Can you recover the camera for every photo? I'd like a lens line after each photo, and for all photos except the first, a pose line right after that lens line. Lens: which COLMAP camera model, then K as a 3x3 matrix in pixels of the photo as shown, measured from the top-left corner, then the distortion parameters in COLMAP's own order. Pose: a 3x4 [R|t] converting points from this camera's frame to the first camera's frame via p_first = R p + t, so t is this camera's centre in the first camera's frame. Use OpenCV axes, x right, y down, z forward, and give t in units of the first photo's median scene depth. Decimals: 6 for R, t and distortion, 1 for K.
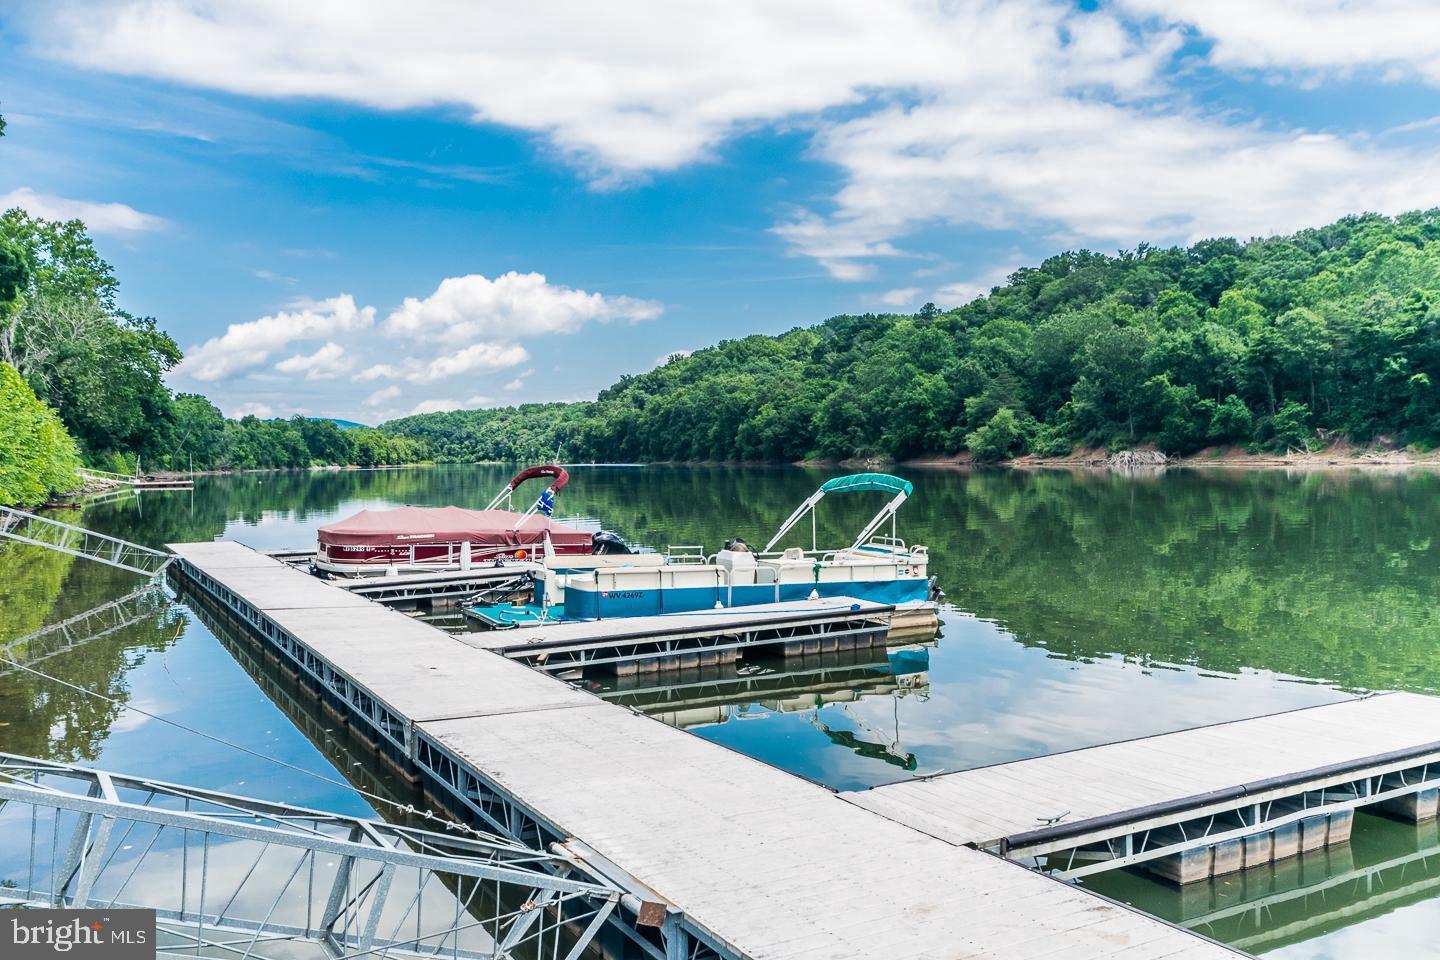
lens RADIAL K [[1209.1, 0, 721.9], [0, 1209.1, 480.8], [0, 0, 1]] dist [-0.002331, 0.008352]
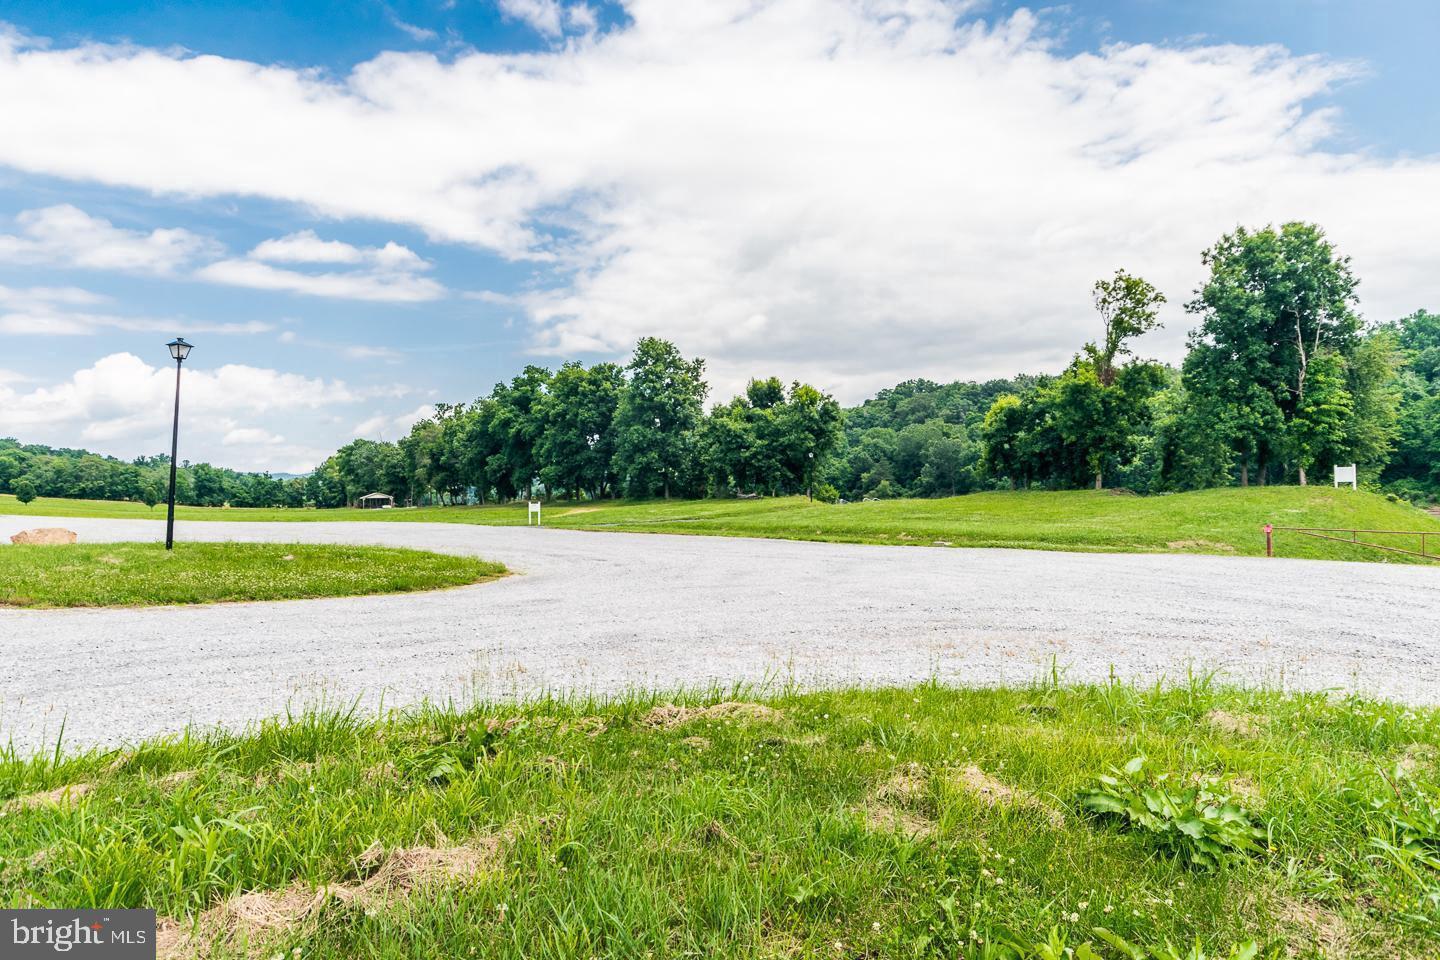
lens RADIAL K [[928.2, 0, 719.6], [0, 928.2, 480.2], [0, 0, 1]] dist [0.010324, 0.001380]
pose [[0.996012, -0.000427, 0.089221, -0.111176], [0.003992, 0.999201, -0.039779, -0.004942], [-0.089132, 0.039976, 0.995217, -0.294474]]
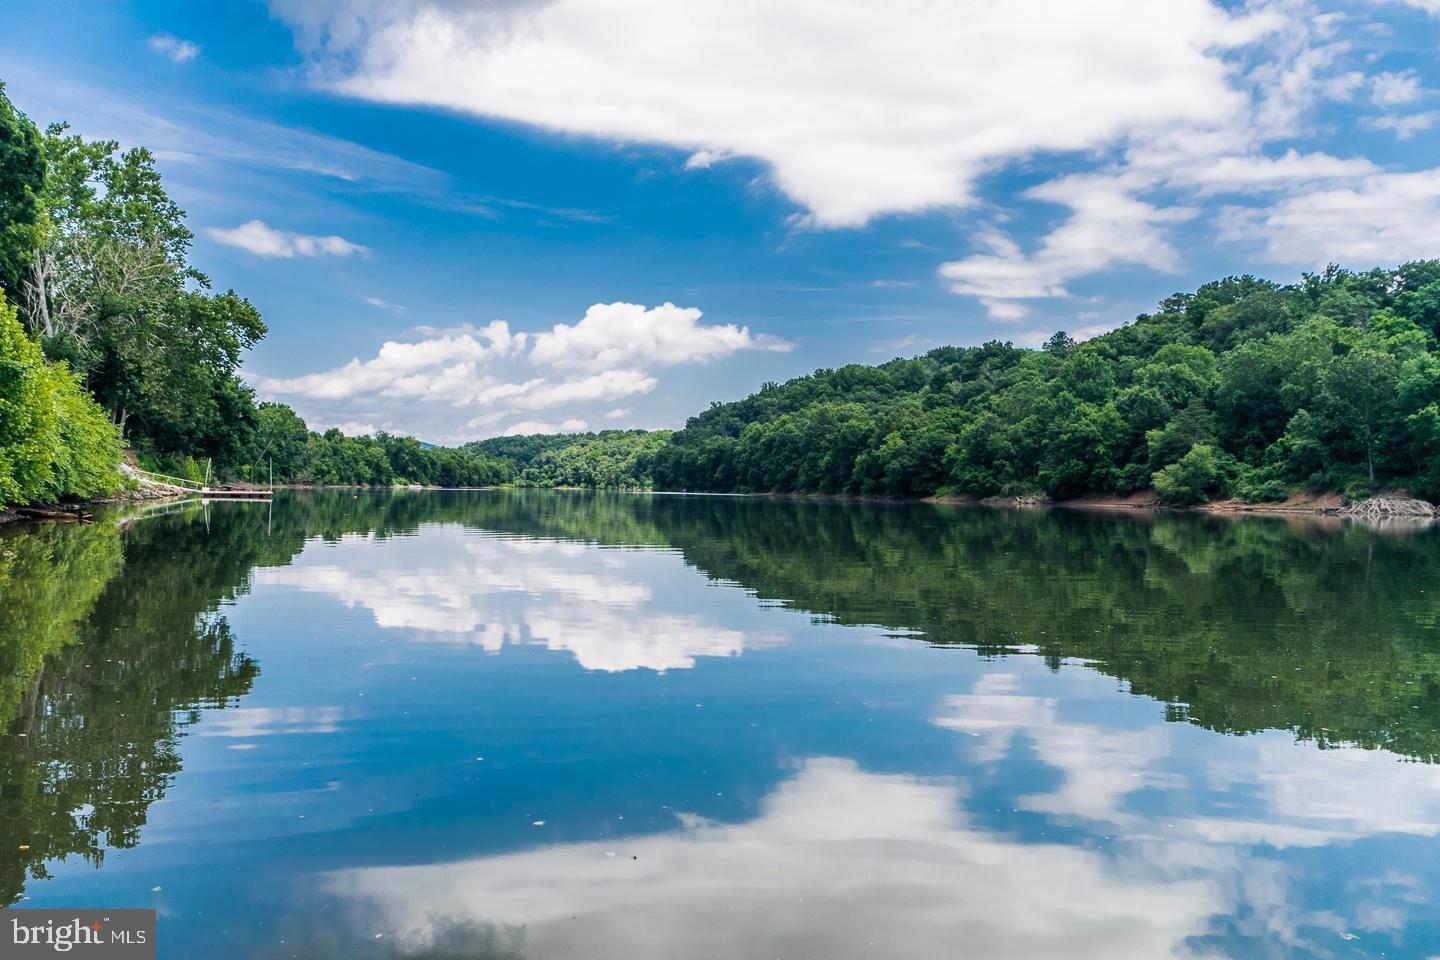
lens RADIAL K [[1209.1, 0, 718.2], [0, 1209.1, 481.0], [0, 0, 1]] dist [-0.002331, 0.008352]
pose [[0.997504, 0.036413, -0.060493, -0.044636], [-0.038068, 0.998925, -0.026448, 0.001769], [0.059465, 0.028685, 0.997818, 0.103073]]
